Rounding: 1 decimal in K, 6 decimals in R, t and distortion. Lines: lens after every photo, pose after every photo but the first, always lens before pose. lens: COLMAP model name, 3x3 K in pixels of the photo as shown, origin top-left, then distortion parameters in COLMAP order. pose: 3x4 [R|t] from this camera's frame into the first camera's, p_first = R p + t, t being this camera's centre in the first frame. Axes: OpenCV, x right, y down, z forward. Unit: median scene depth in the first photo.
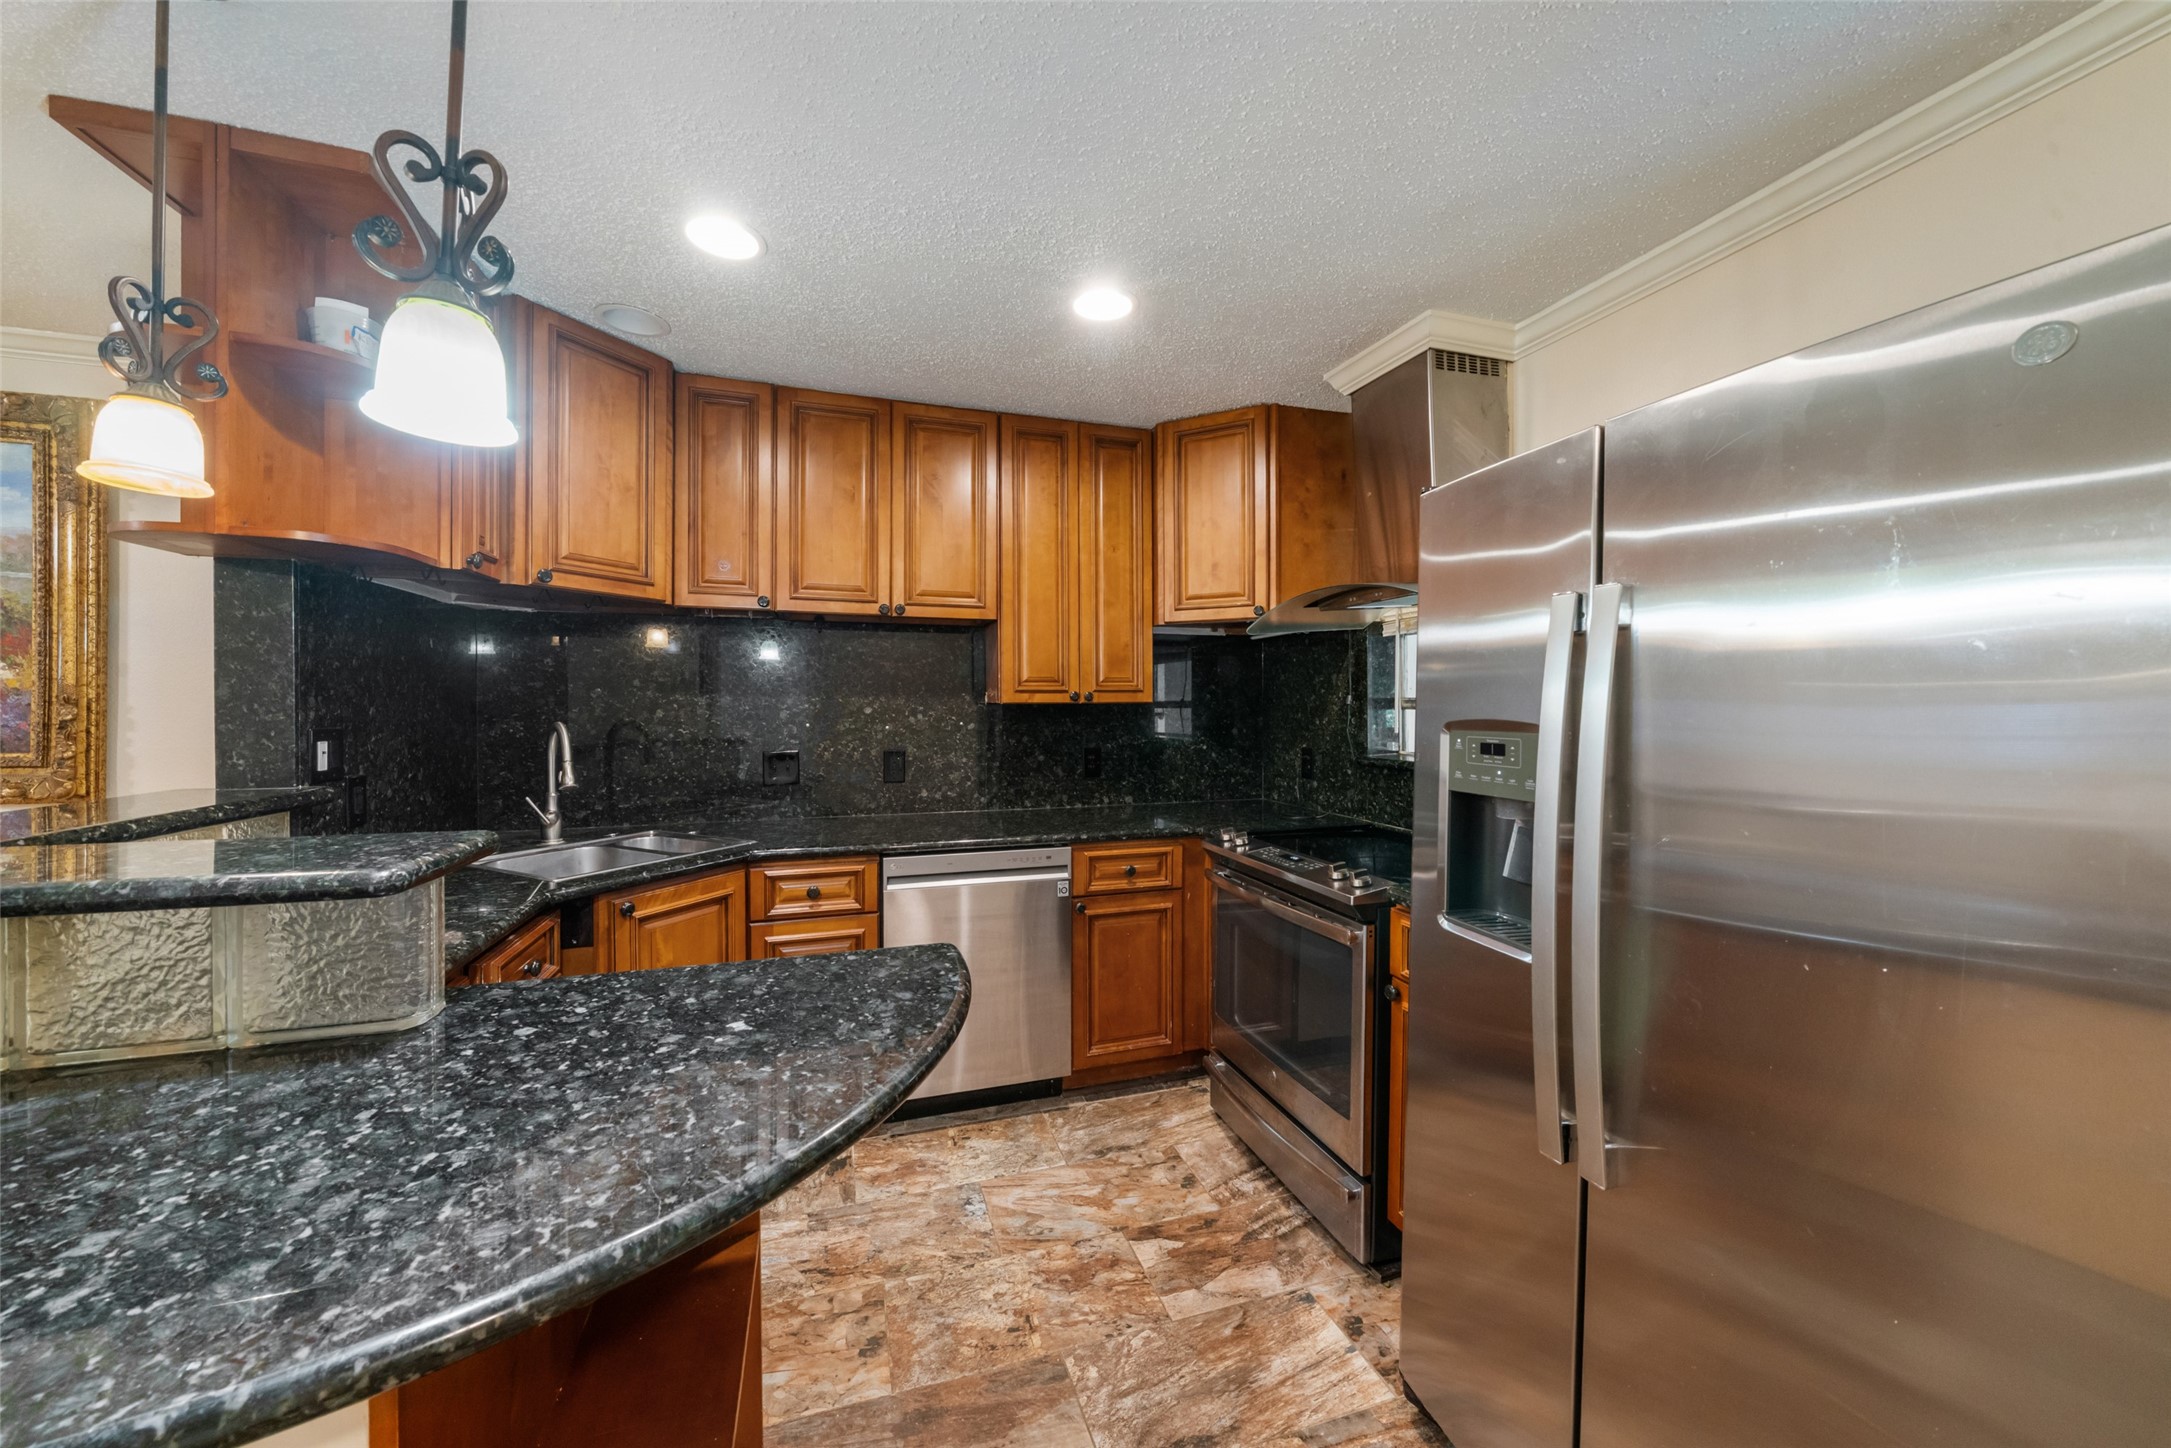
lens RADIAL K [[760.6, 0, 1079.3], [0, 760.6, 710.1], [0, 0, 1]] dist [-0.008835, 0.000007]
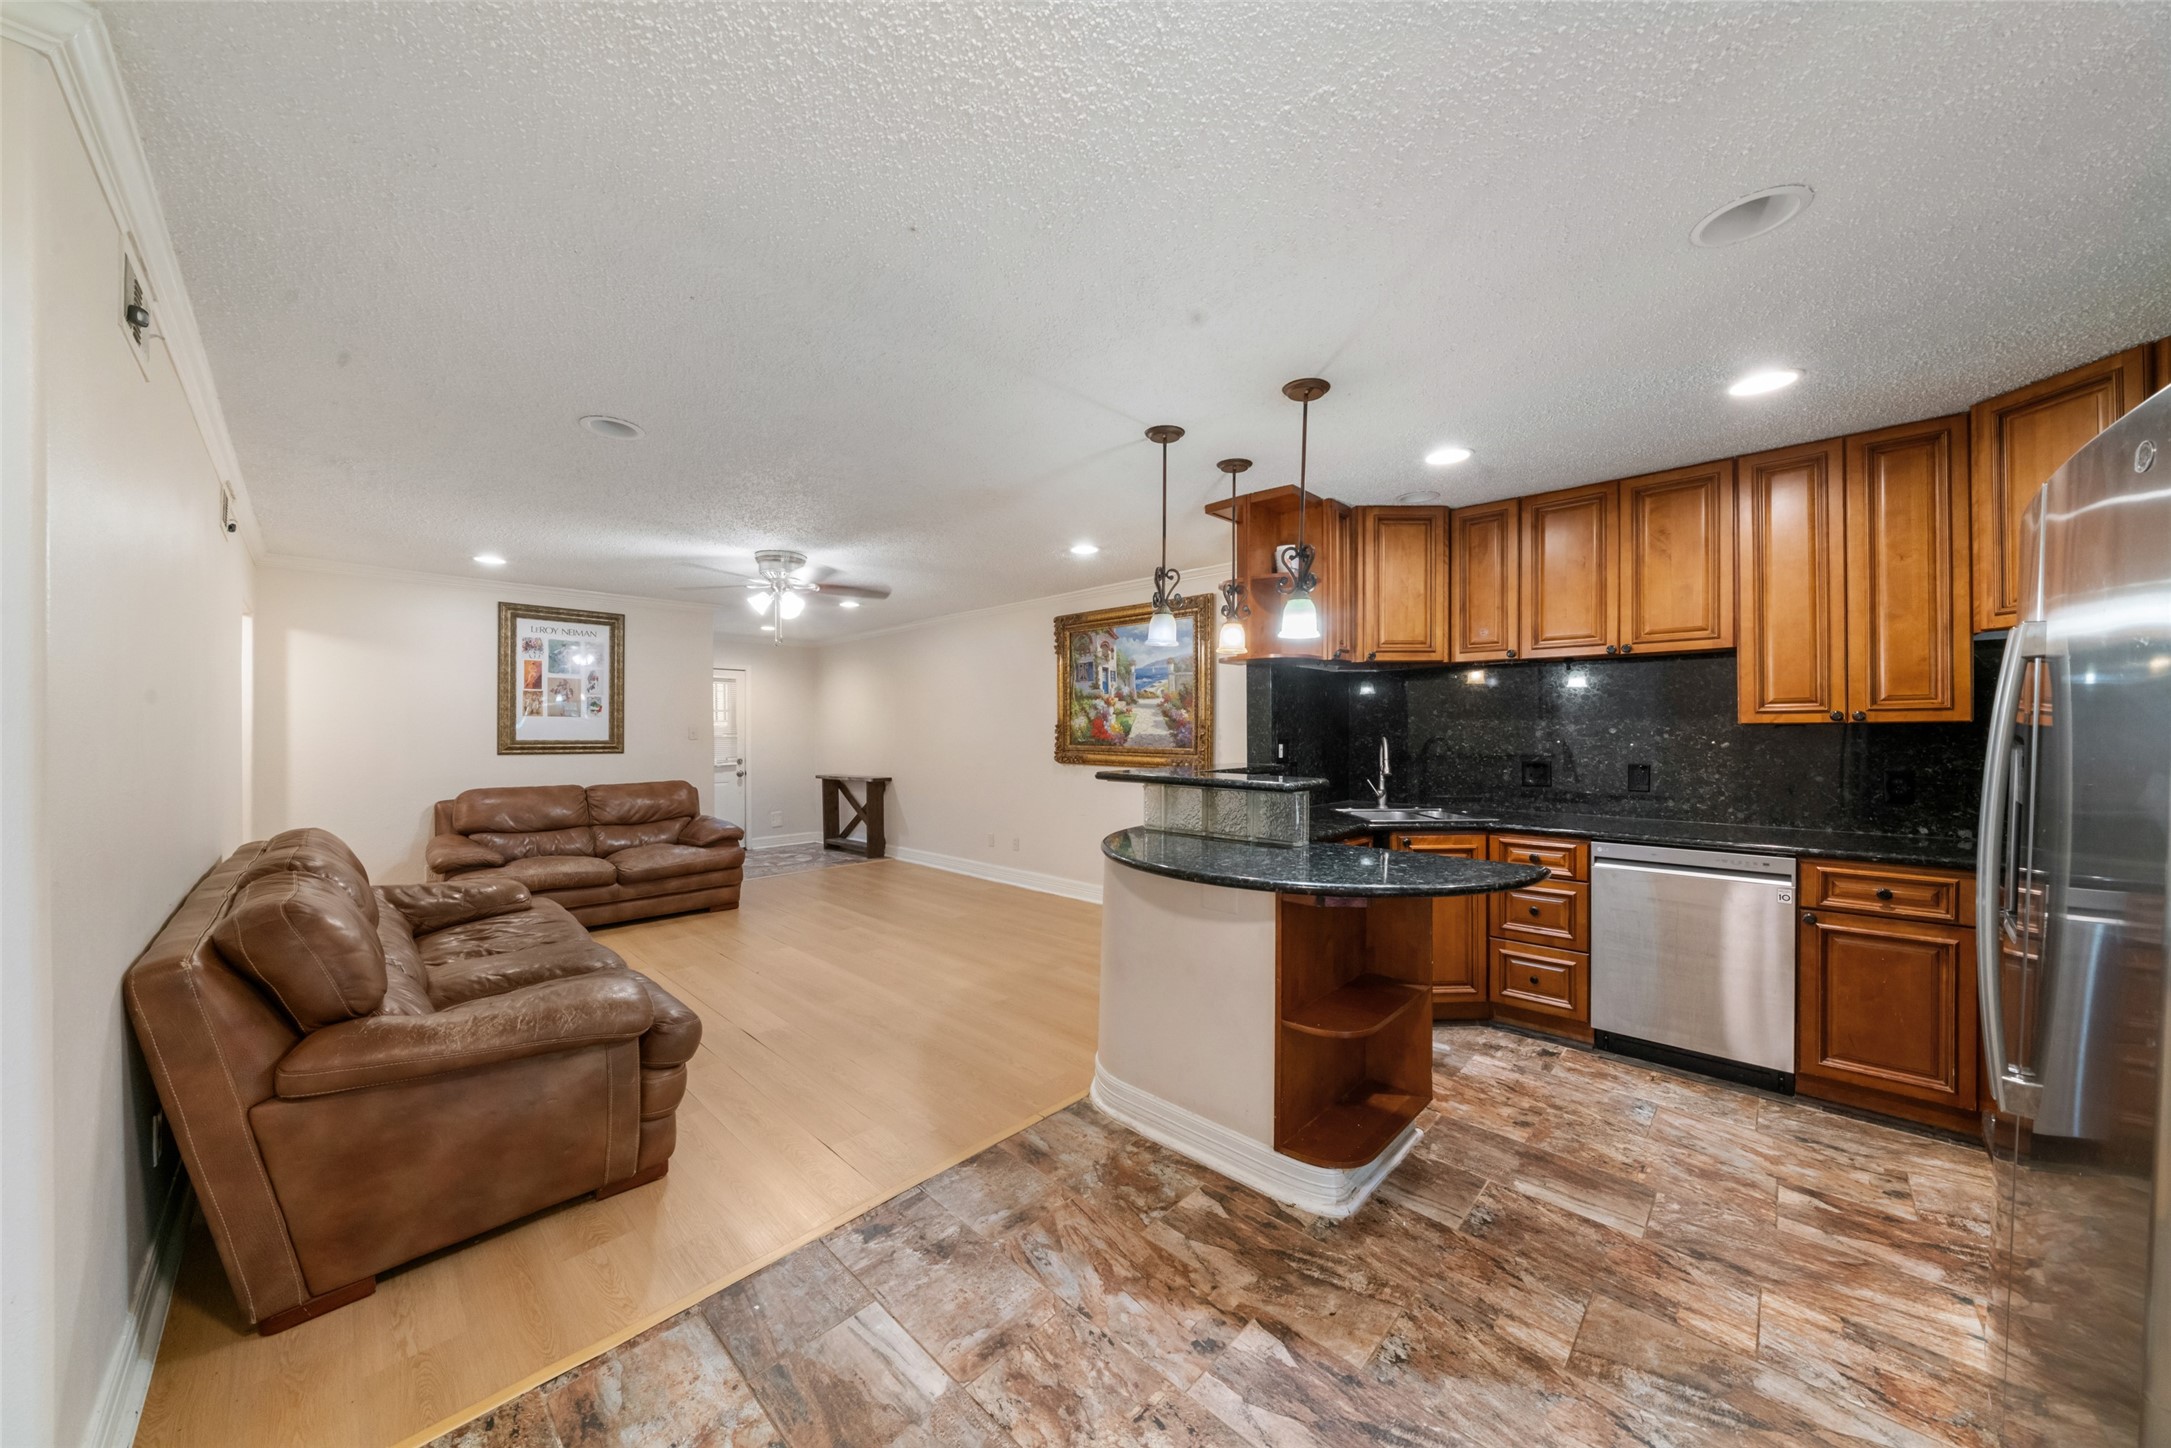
lens RADIAL K [[739.3, 0, 1079.6], [0, 739.3, 730.9], [0, 0, 1]] dist [-0.007973, 0.000013]
pose [[0.476390, -0.000626, -0.879234, 0.454631], [-0.001769, 0.999997, -0.001670, 0.005900], [0.879233, 0.002351, 0.476387, -0.403437]]
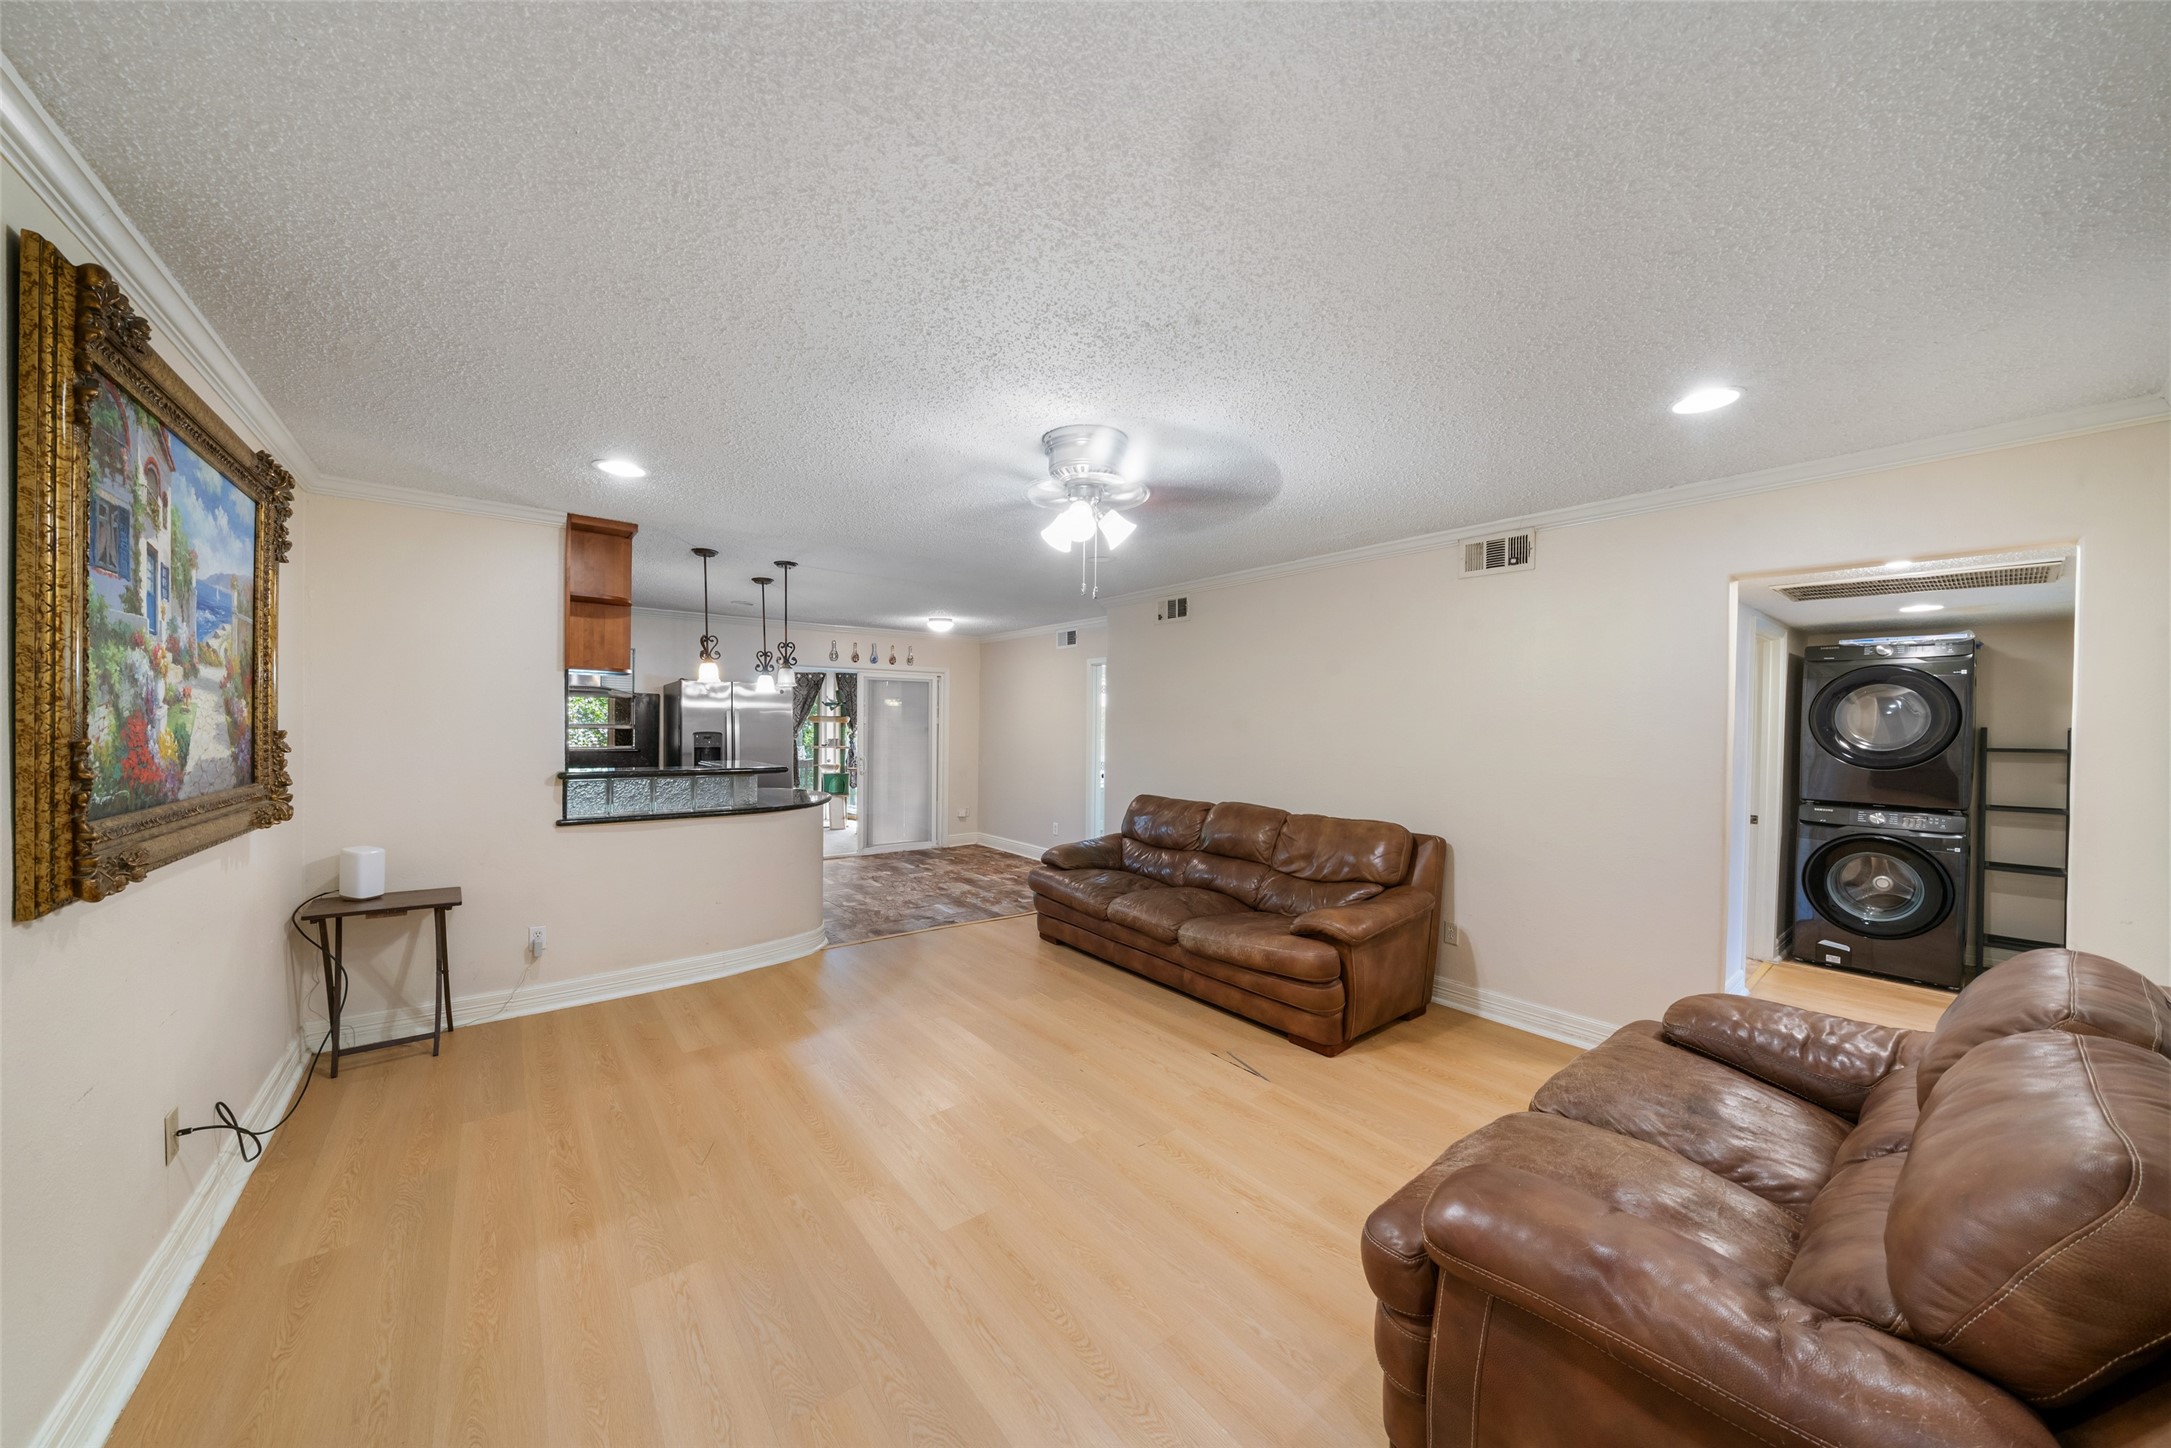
lens RADIAL K [[739.3, 0, 1079.6], [0, 739.3, 730.9], [0, 0, 1]] dist [-0.007973, 0.000013]
pose [[-0.352084, -0.016166, 0.935829, -2.704299], [-0.005393, 0.999869, 0.015243, -0.044046], [-0.935953, 0.000320, -0.352125, 0.230368]]
